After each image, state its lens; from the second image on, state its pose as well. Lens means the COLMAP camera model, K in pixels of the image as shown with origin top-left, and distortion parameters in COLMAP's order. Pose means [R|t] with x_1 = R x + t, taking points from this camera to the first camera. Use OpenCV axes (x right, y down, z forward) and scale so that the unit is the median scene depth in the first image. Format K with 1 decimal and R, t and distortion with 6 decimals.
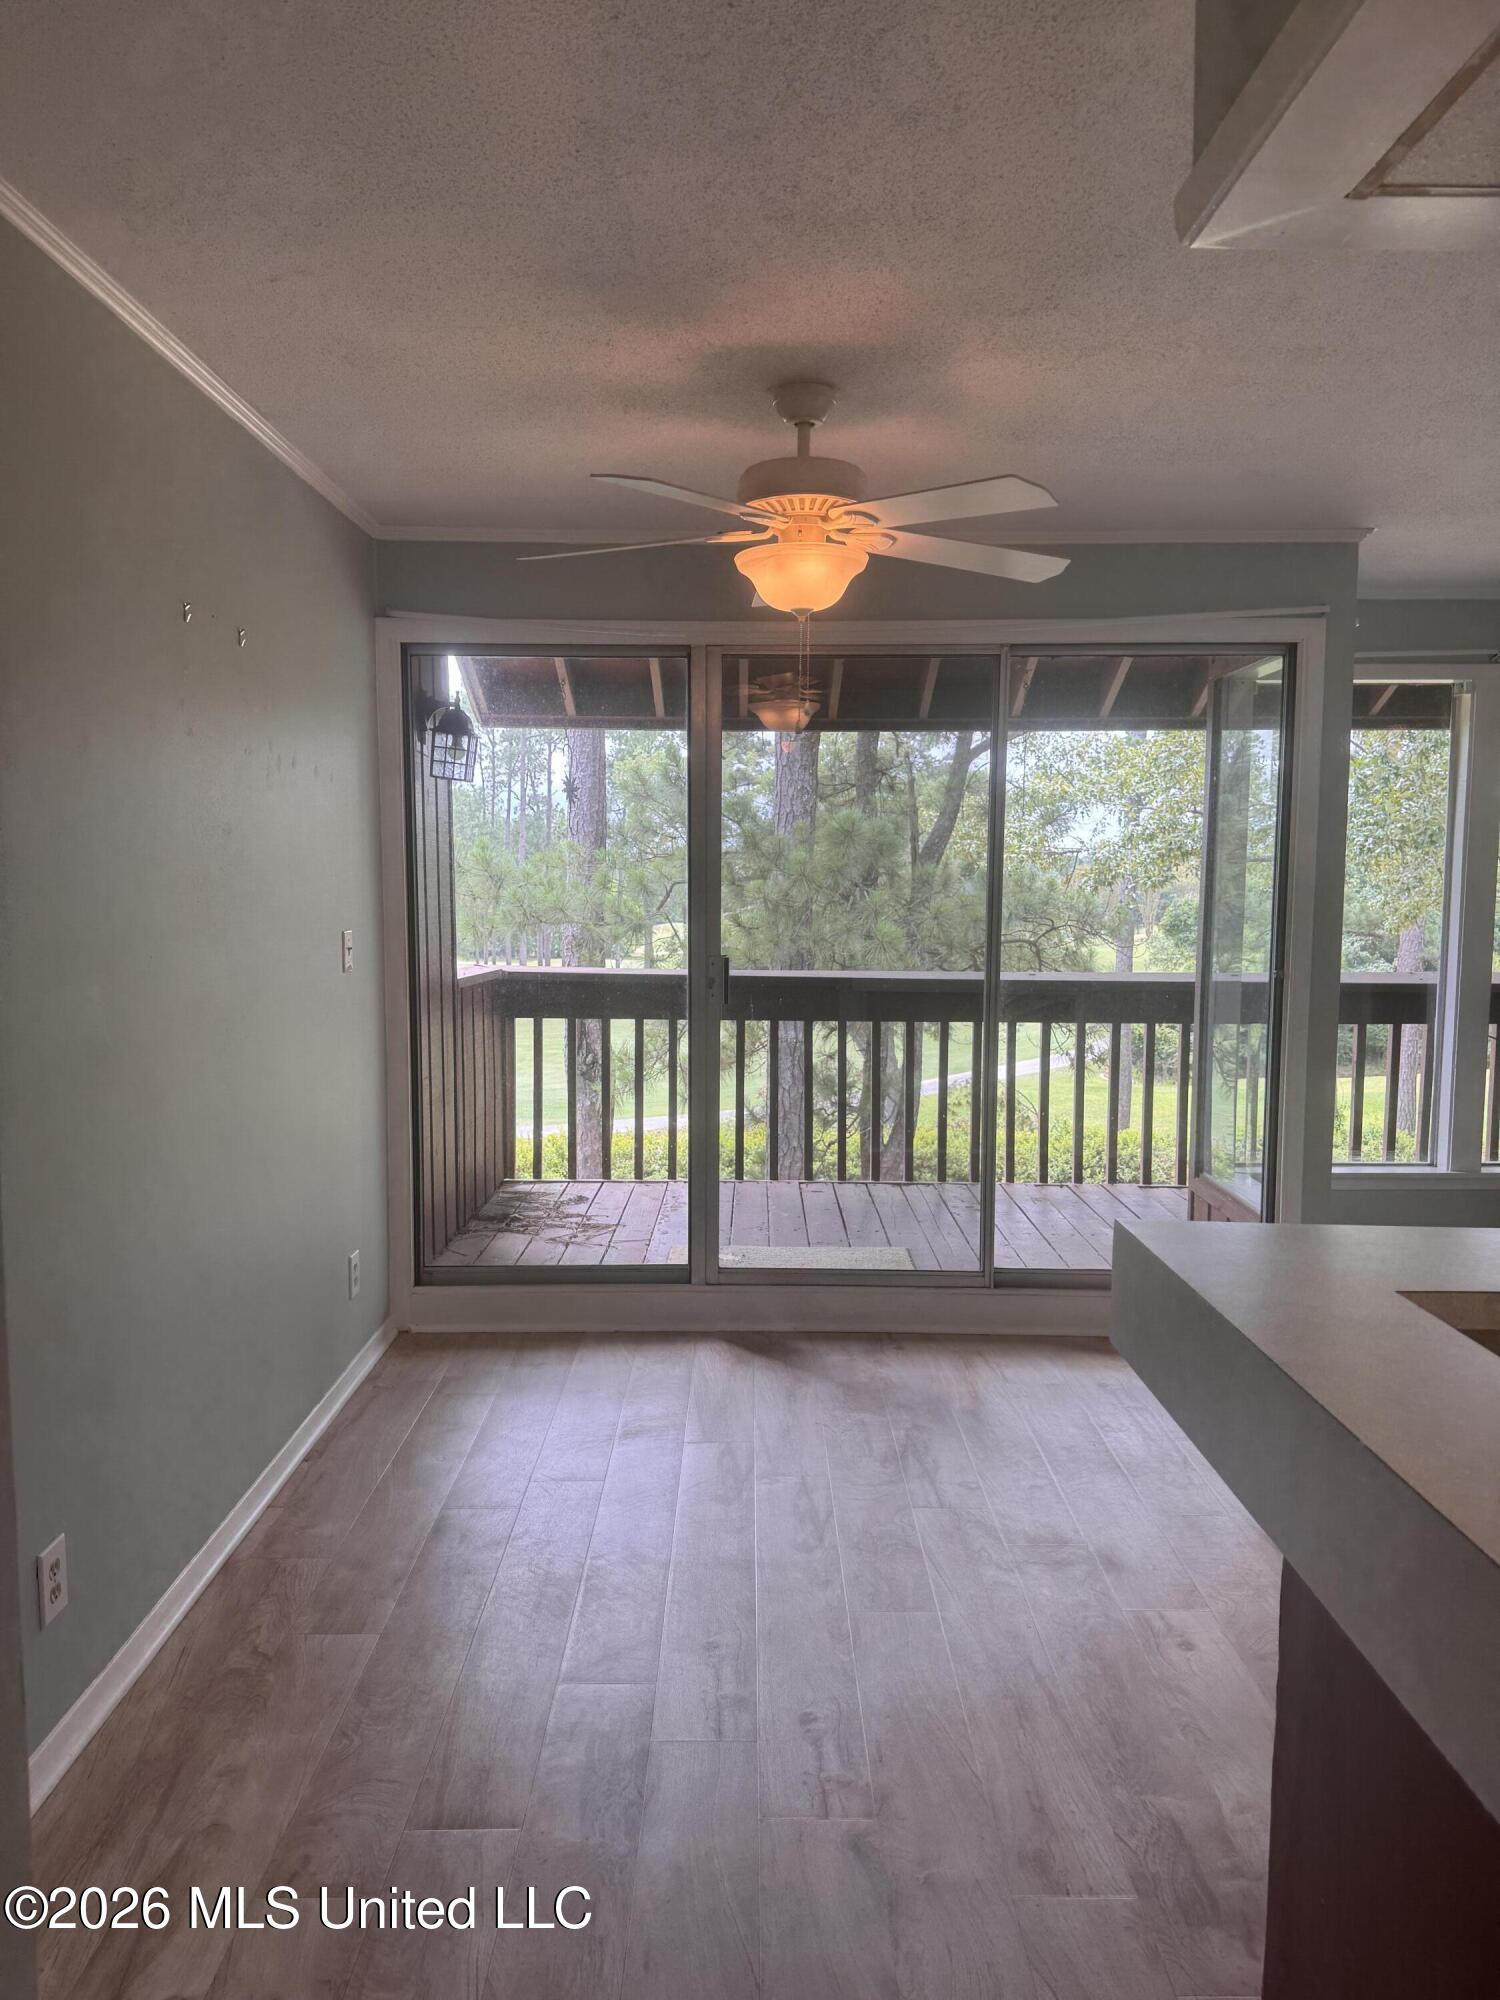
lens RADIAL K [[1389.3, 0, 742.5], [0, 1389.3, 1002.2], [0, 0, 1]] dist [0.154025, -0.222682]
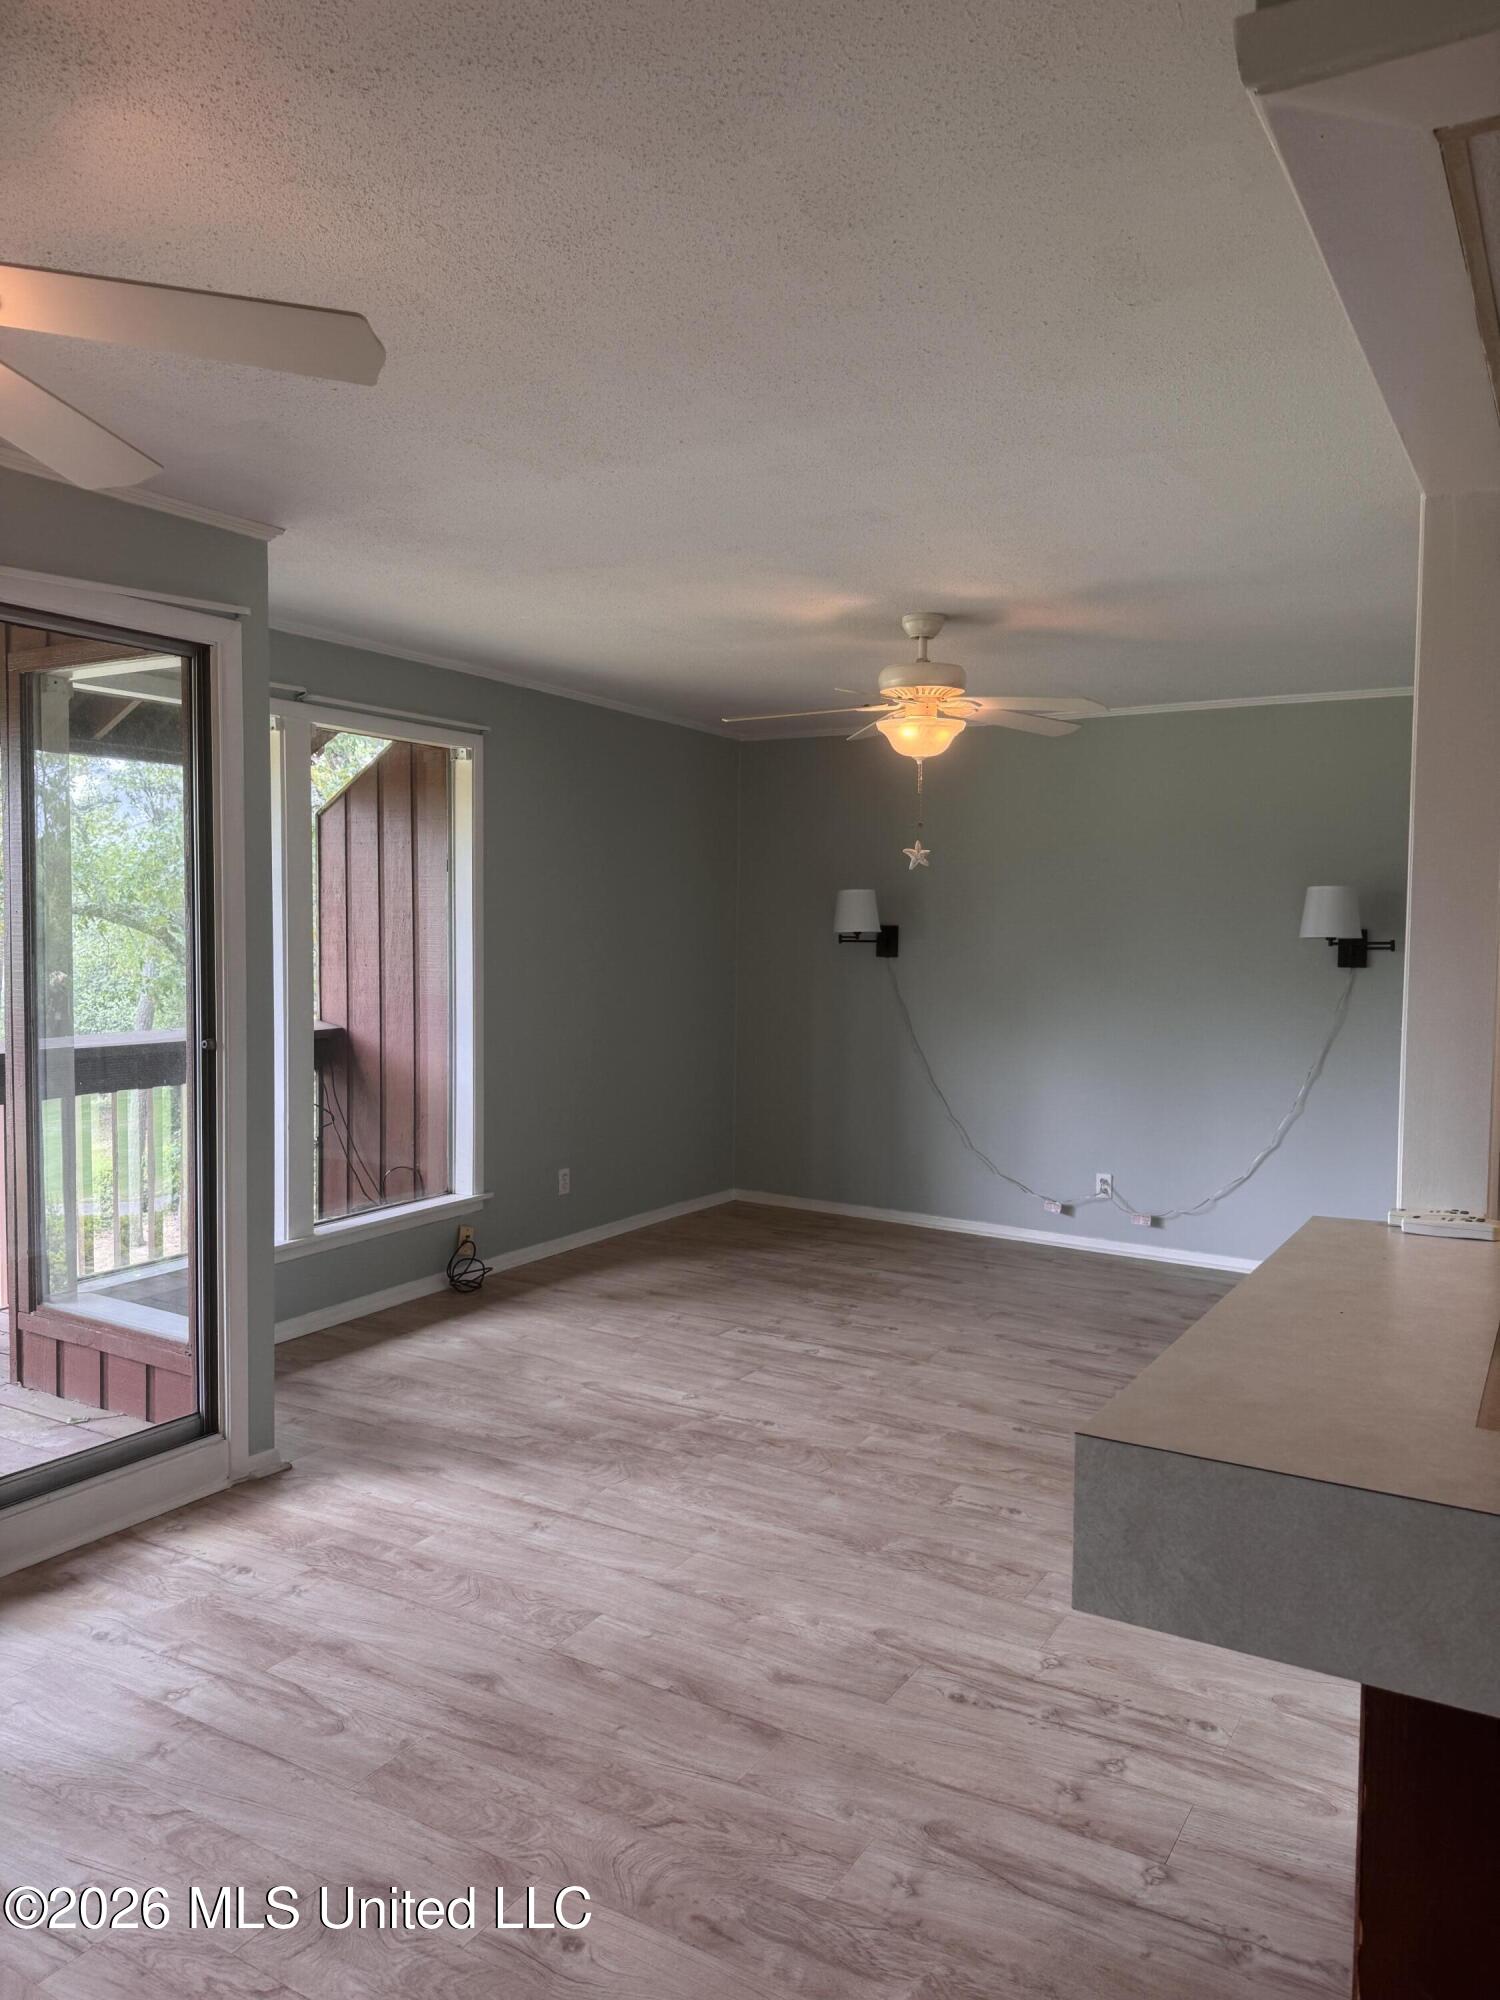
lens RADIAL K [[1389.3, 0, 742.5], [0, 1389.3, 1002.2], [0, 0, 1]] dist [0.154025, -0.222682]
pose [[0.521440, -0.047179, 0.851982, -0.176852], [0.068225, 0.997579, 0.013486, -0.037574], [-0.850556, 0.051094, 0.523397, 0.338993]]
